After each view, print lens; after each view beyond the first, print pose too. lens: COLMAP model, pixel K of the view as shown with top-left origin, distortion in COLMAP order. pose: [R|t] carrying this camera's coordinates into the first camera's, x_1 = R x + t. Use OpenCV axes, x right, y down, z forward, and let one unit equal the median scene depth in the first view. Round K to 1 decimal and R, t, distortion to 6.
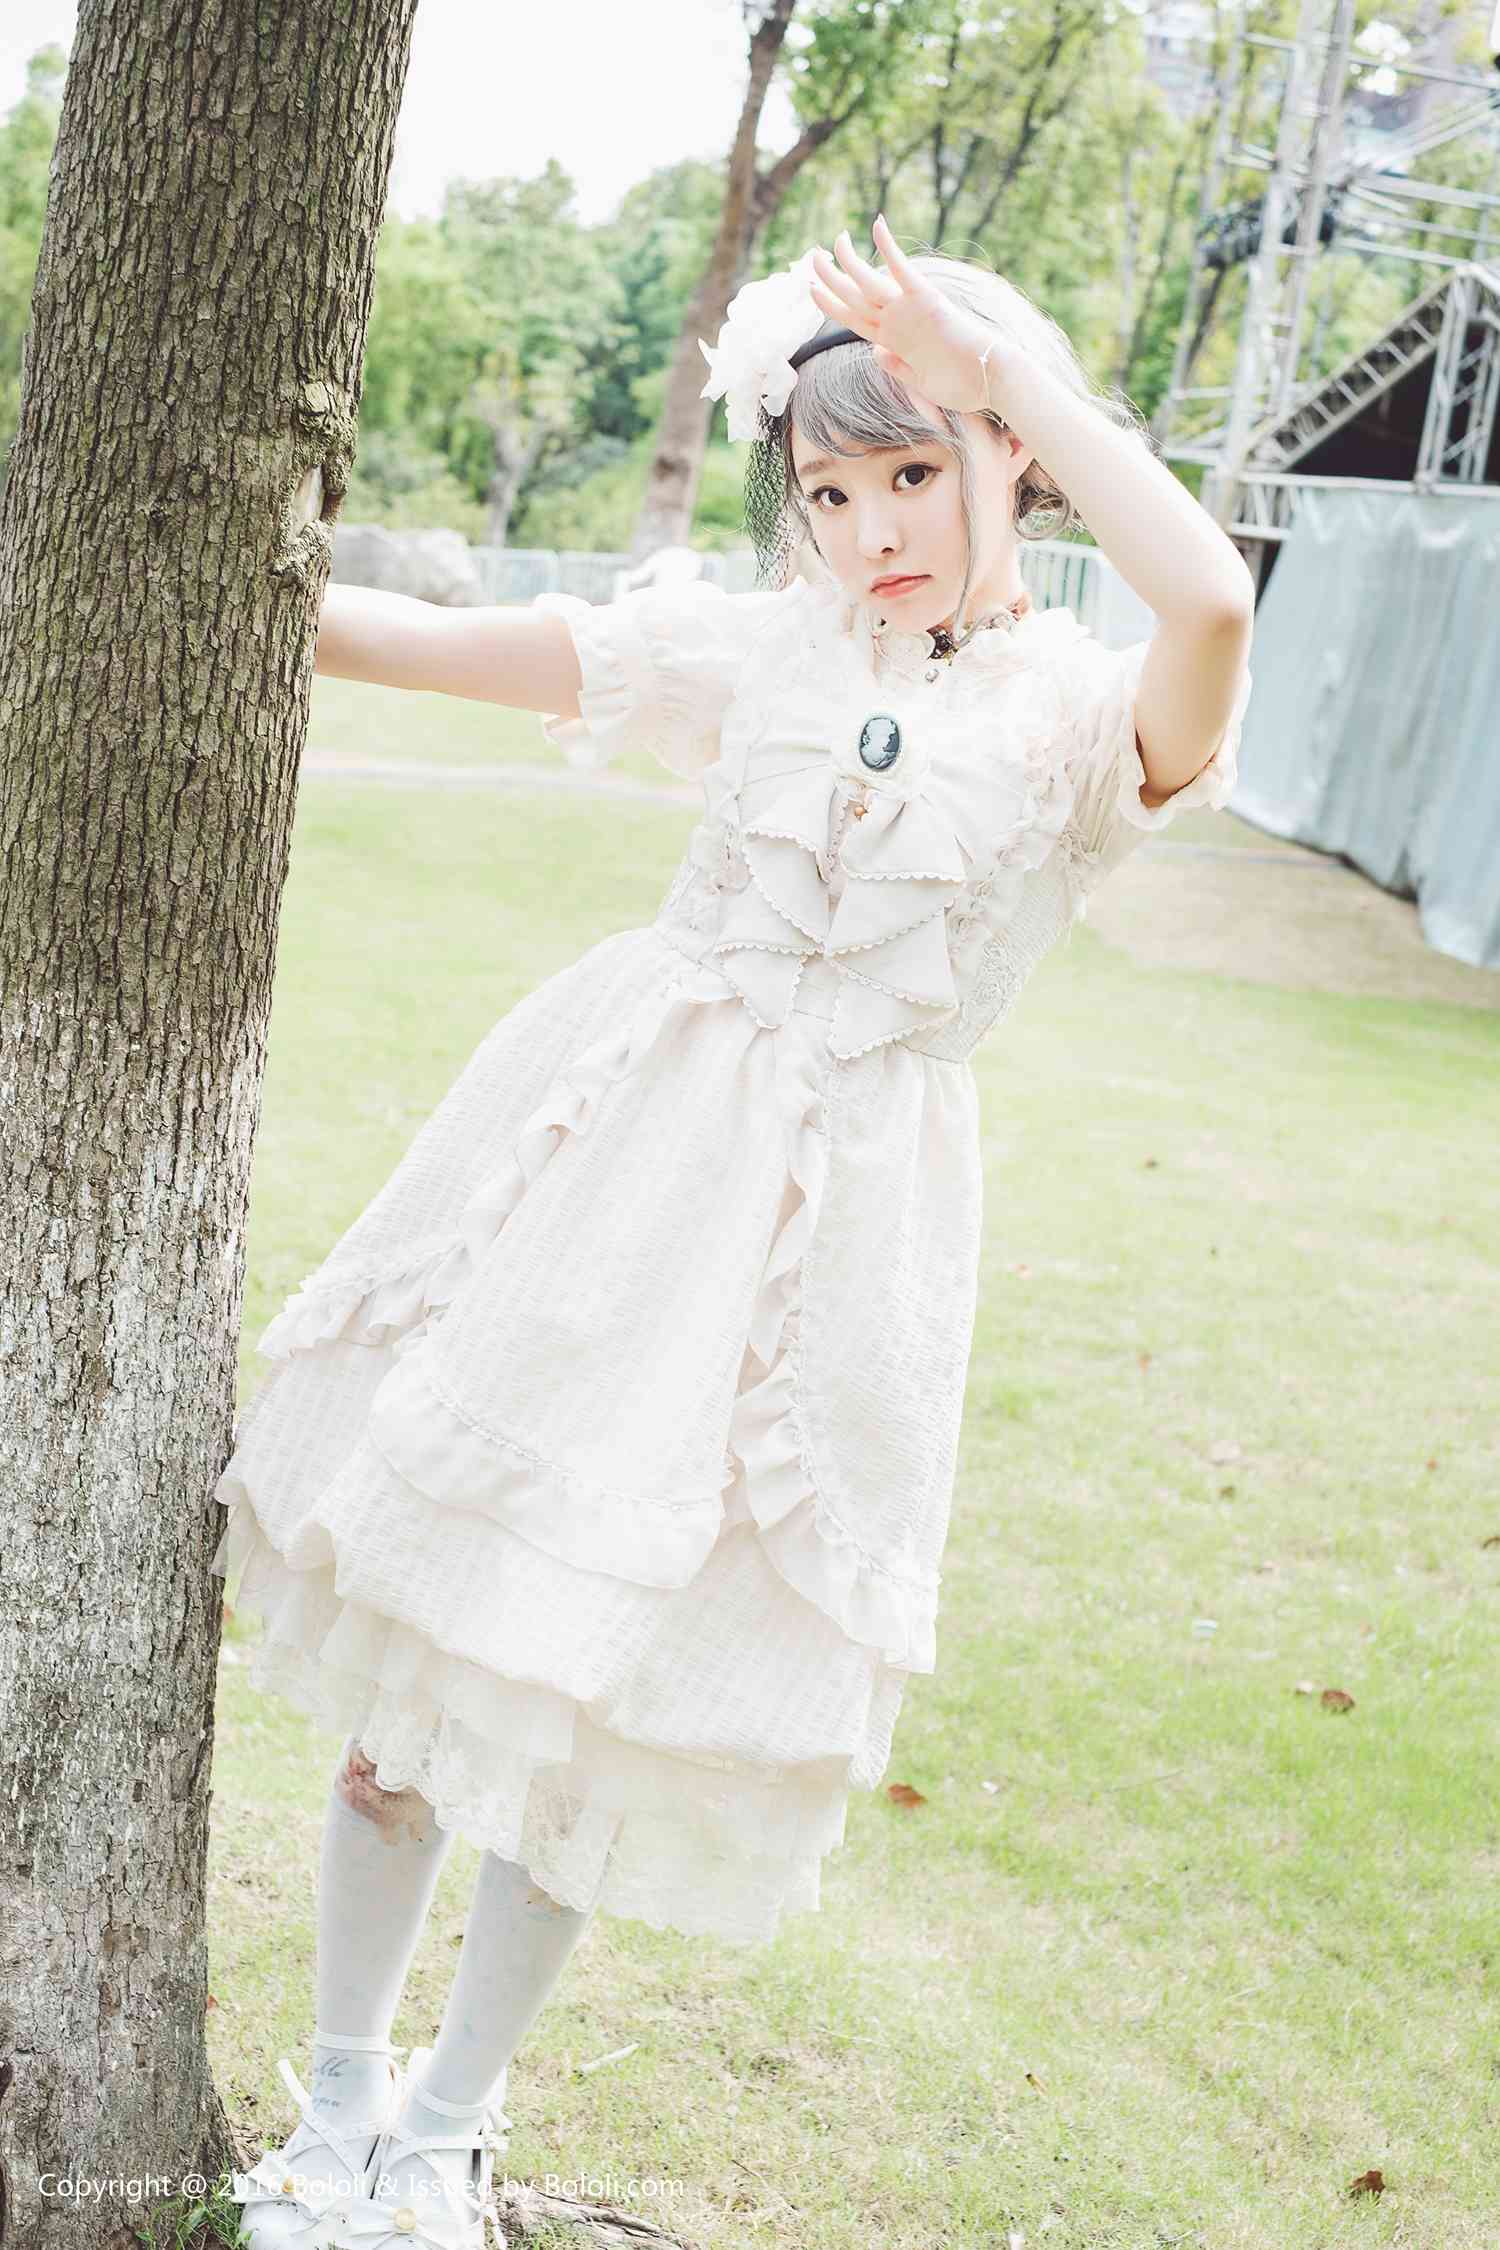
lens RADIAL K [[3488.9, 0, 746.2], [0, 3488.9, 1122.7], [0, 0, 1]] dist [-0.050235, 0.054283]
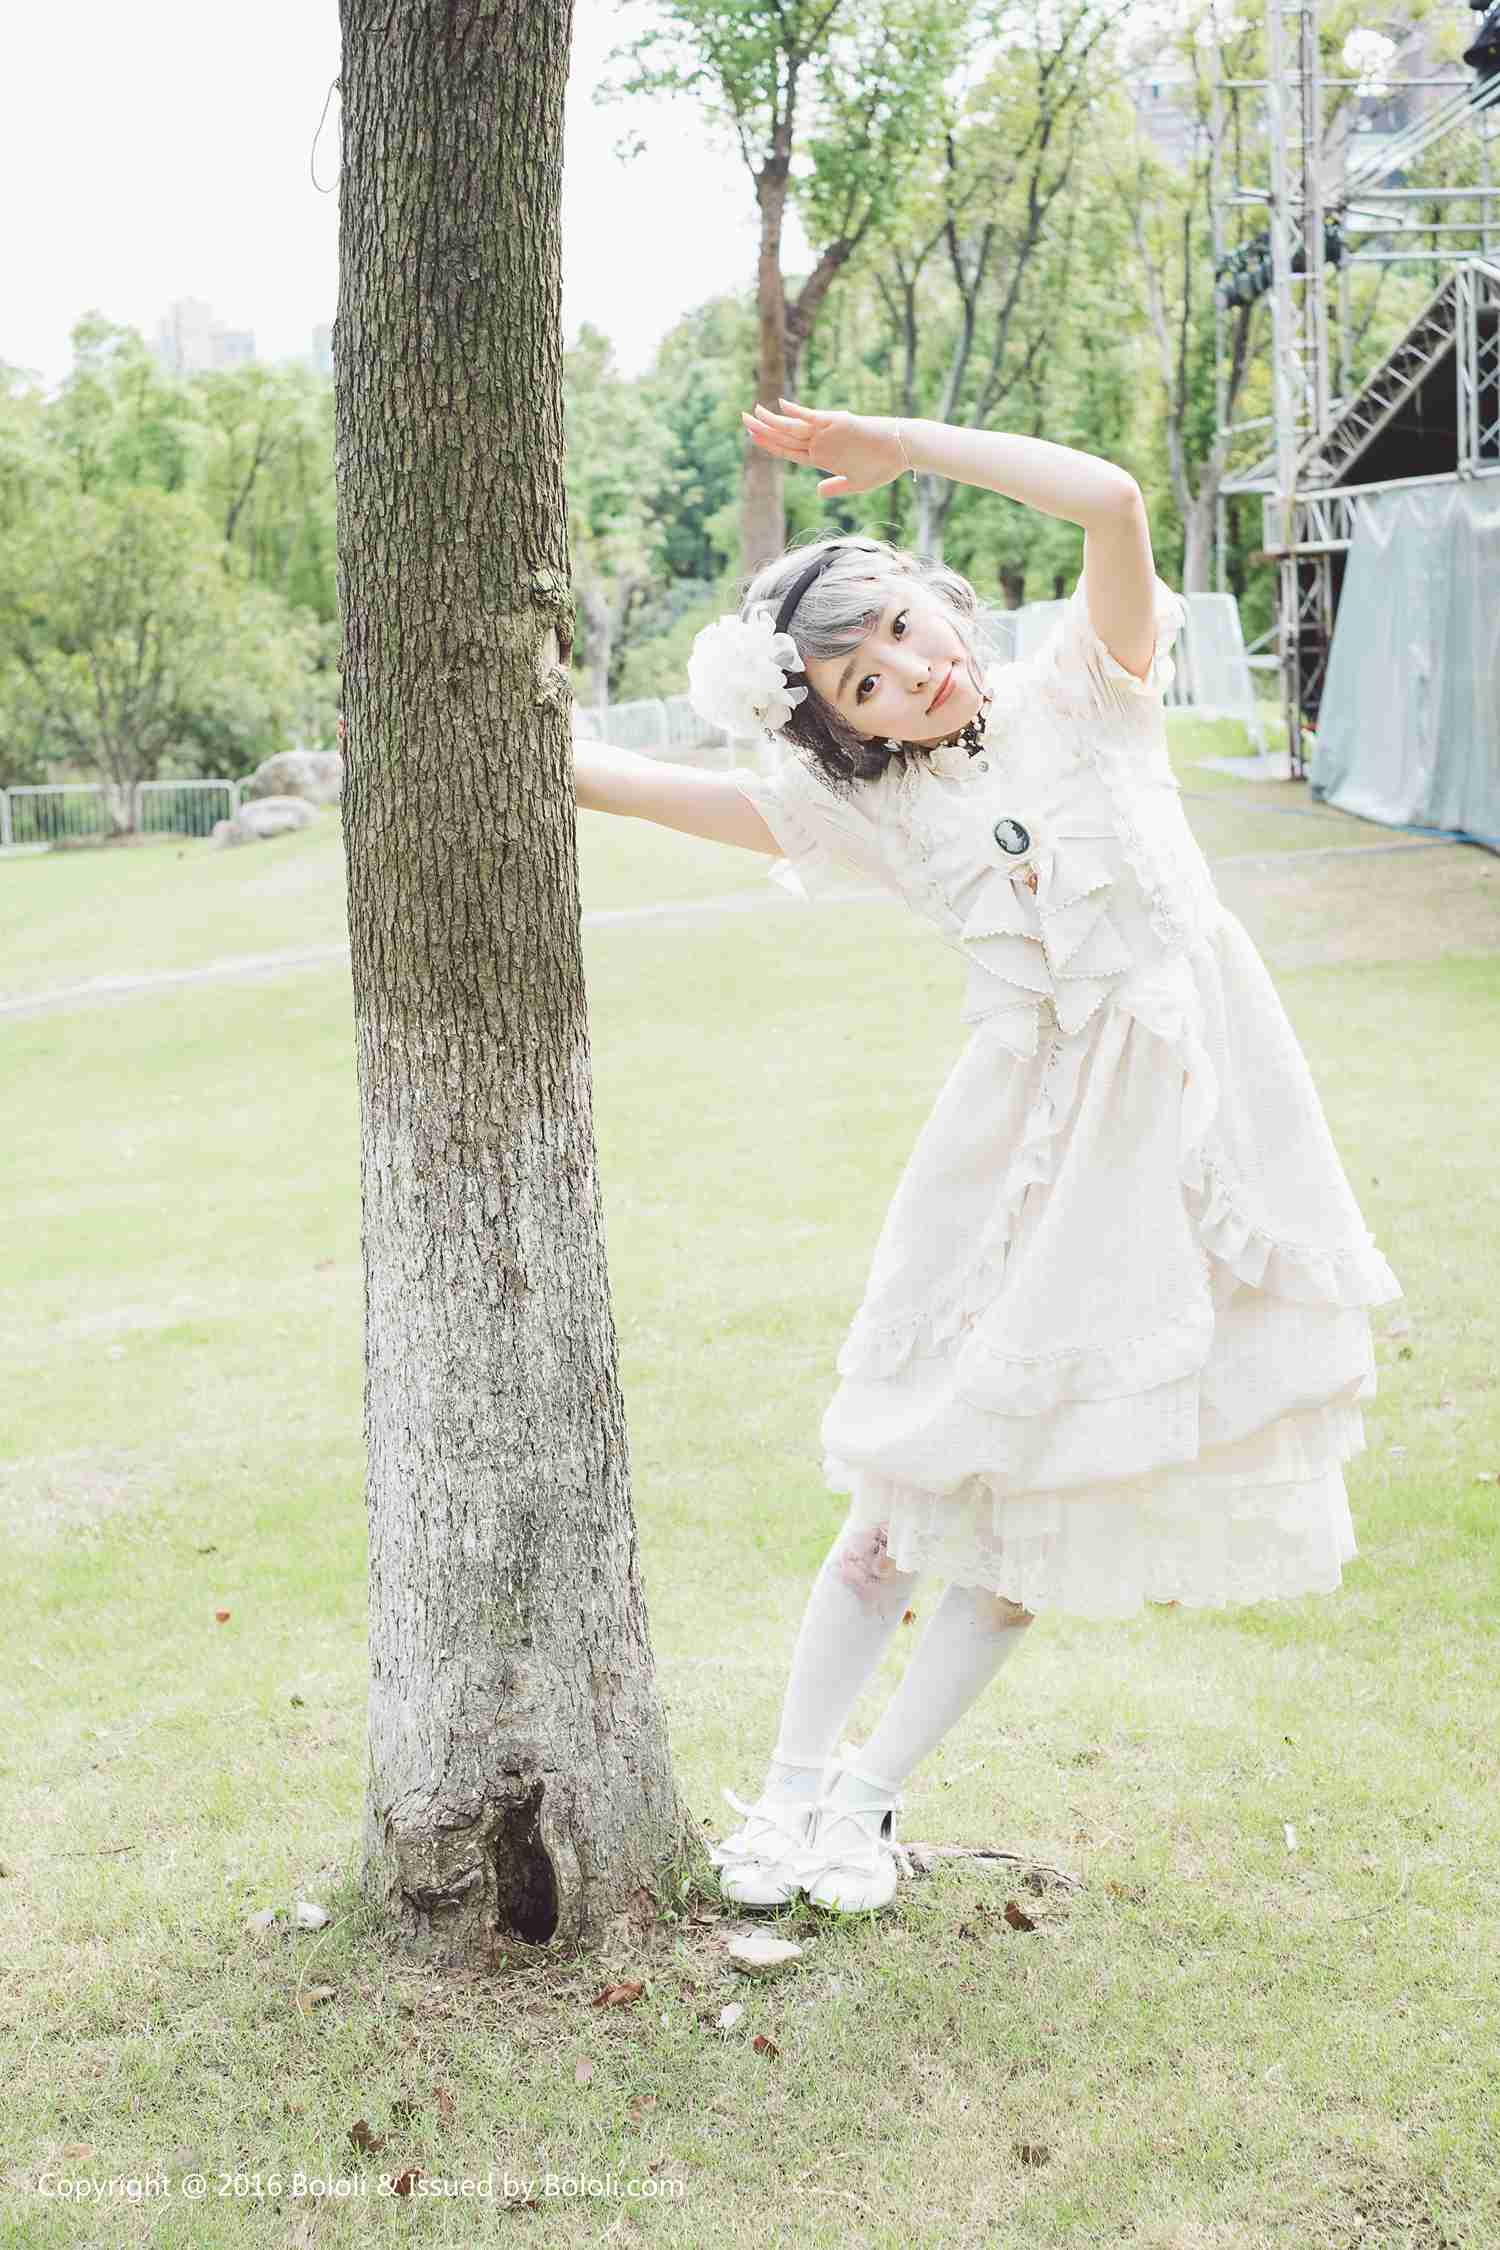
lens RADIAL K [[3488.9, 0, 746.2], [0, 3488.9, 1122.7], [0, 0, 1]] dist [-0.050235, 0.054283]
pose [[0.981112, -0.186481, -0.051424, -0.008912], [0.184598, 0.982030, -0.039250, 0.080554], [0.057820, 0.029016, 0.997905, -0.409174]]
